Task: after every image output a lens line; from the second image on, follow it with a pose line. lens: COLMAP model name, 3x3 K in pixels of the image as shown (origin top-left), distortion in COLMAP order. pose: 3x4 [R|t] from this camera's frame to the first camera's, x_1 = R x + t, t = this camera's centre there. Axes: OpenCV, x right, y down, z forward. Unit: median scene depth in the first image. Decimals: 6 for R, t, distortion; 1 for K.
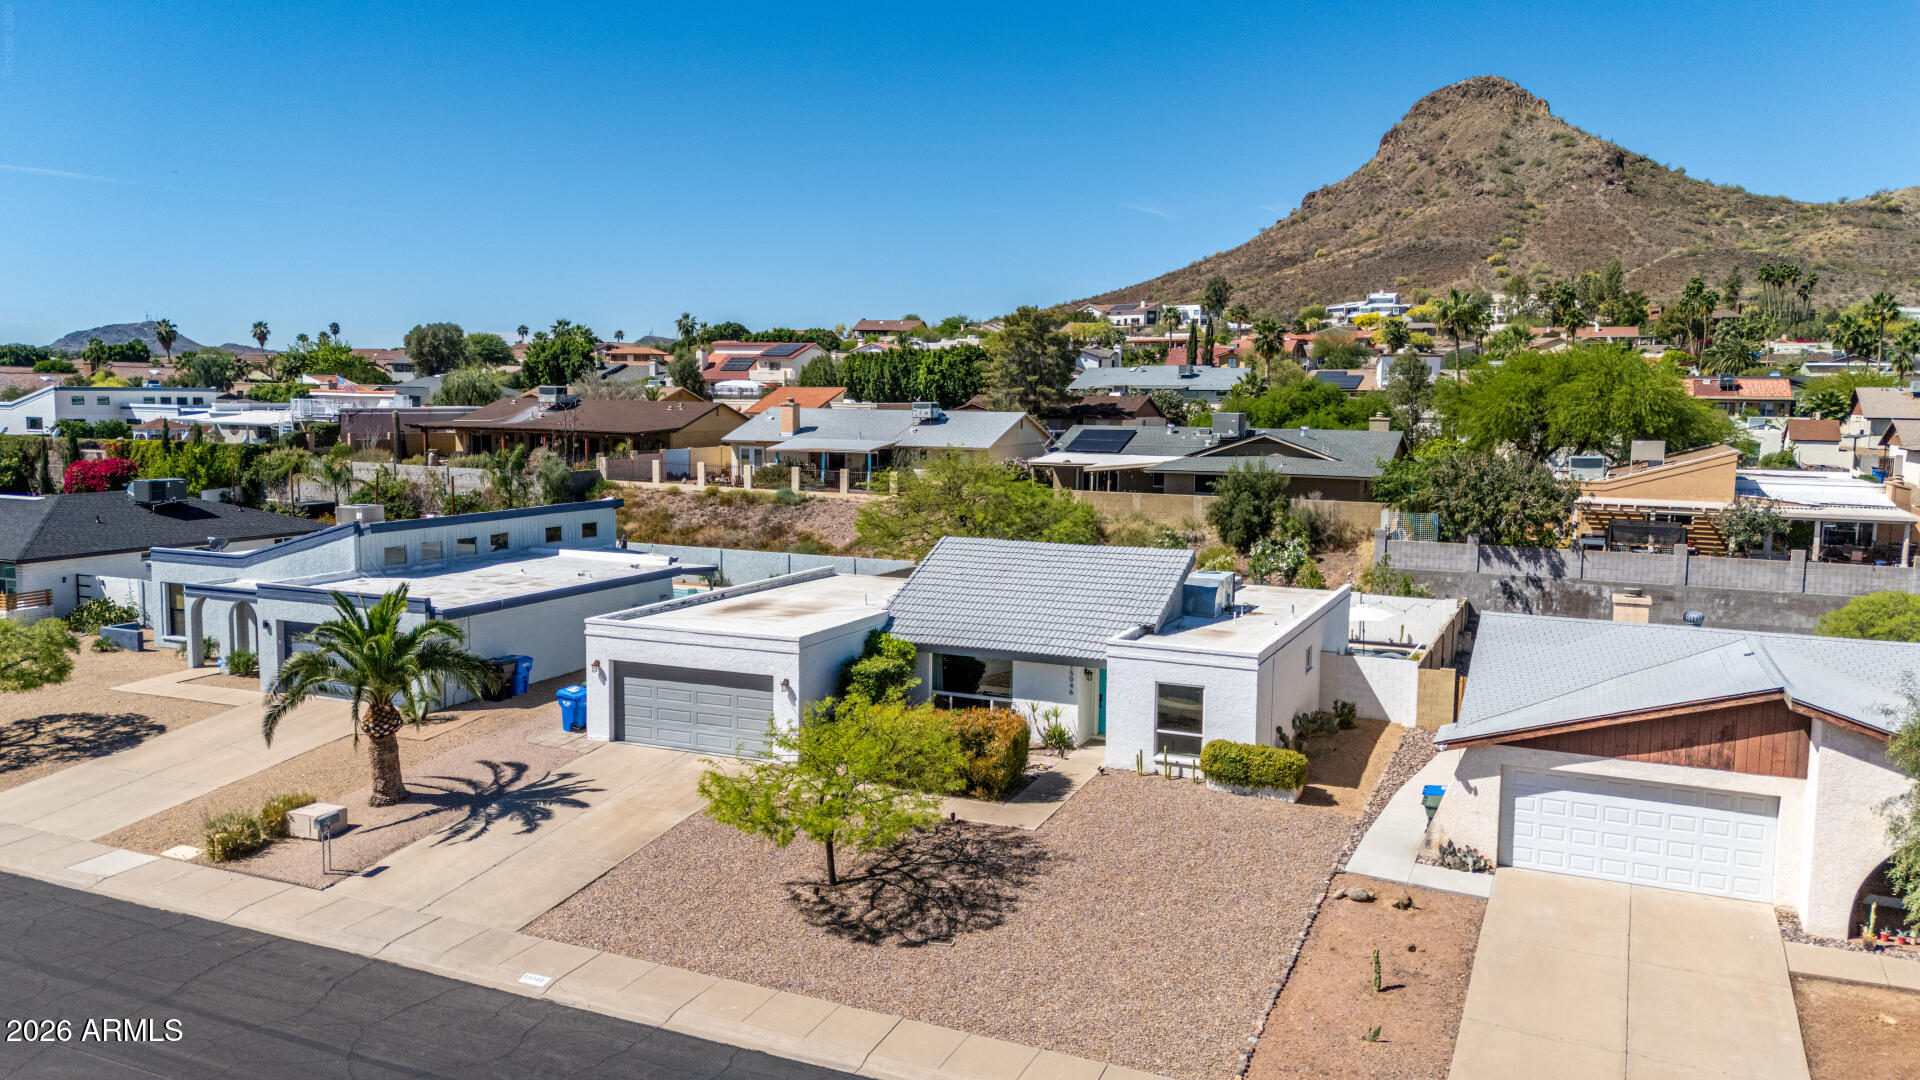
lens RADIAL K [[1446.3, 0, 960.0], [0, 1446.3, 540.0], [0, 0, 1]] dist [0.096011, -0.108084]
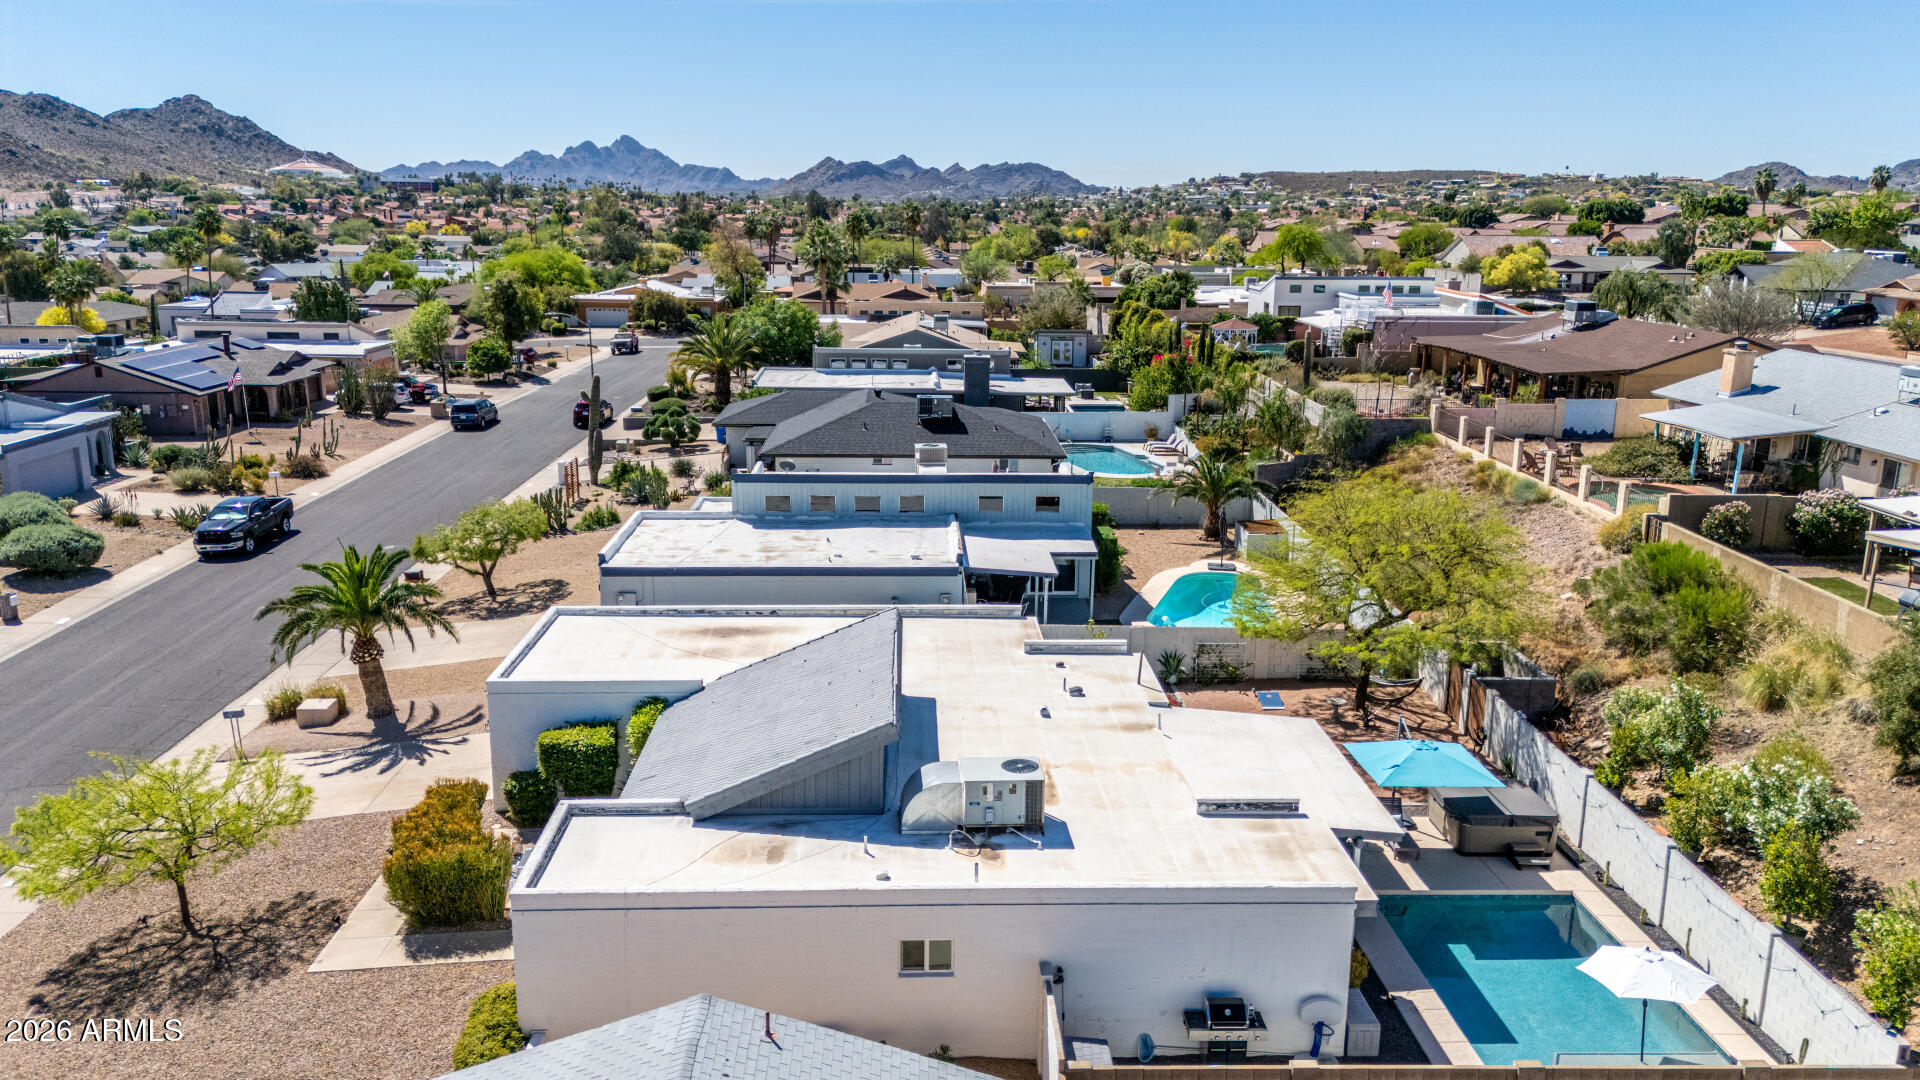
lens RADIAL K [[1443.9, 0, 954.8], [0, 1443.9, 522.3], [0, 0, 1]] dist [0.029136, -0.005663]
pose [[0.437205, 0.188873, -0.879306, 0.412658], [-0.097845, 0.981885, 0.162257, -0.108117], [0.894024, 0.015096, 0.447766, 0.417557]]
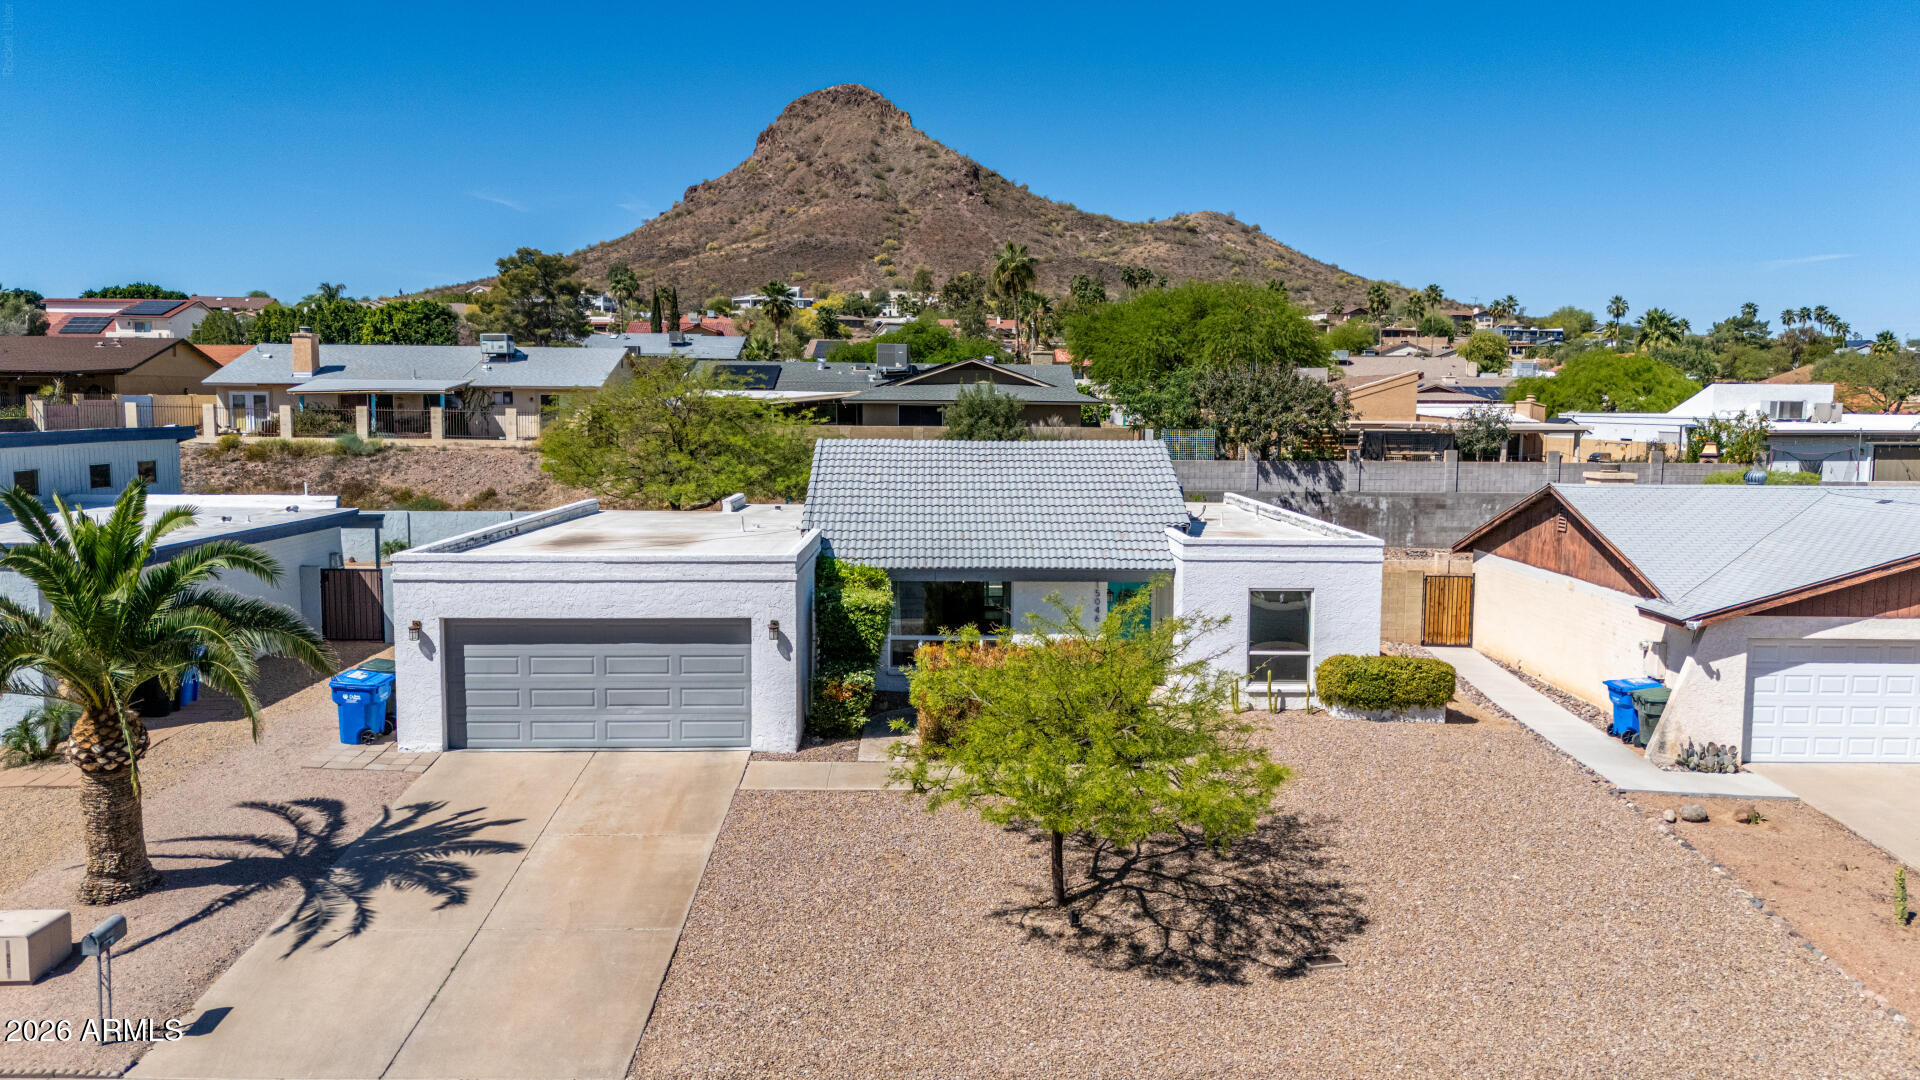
lens RADIAL K [[1449.6, 0, 969.1], [0, 1449.6, 553.3], [0, 0, 1]] dist [0.108475, -0.140335]
pose [[0.904131, -0.050535, 0.424256, -0.157707], [0.048701, 0.998698, 0.015174, 0.029503], [-0.424470, 0.006943, 0.905415, 0.180178]]
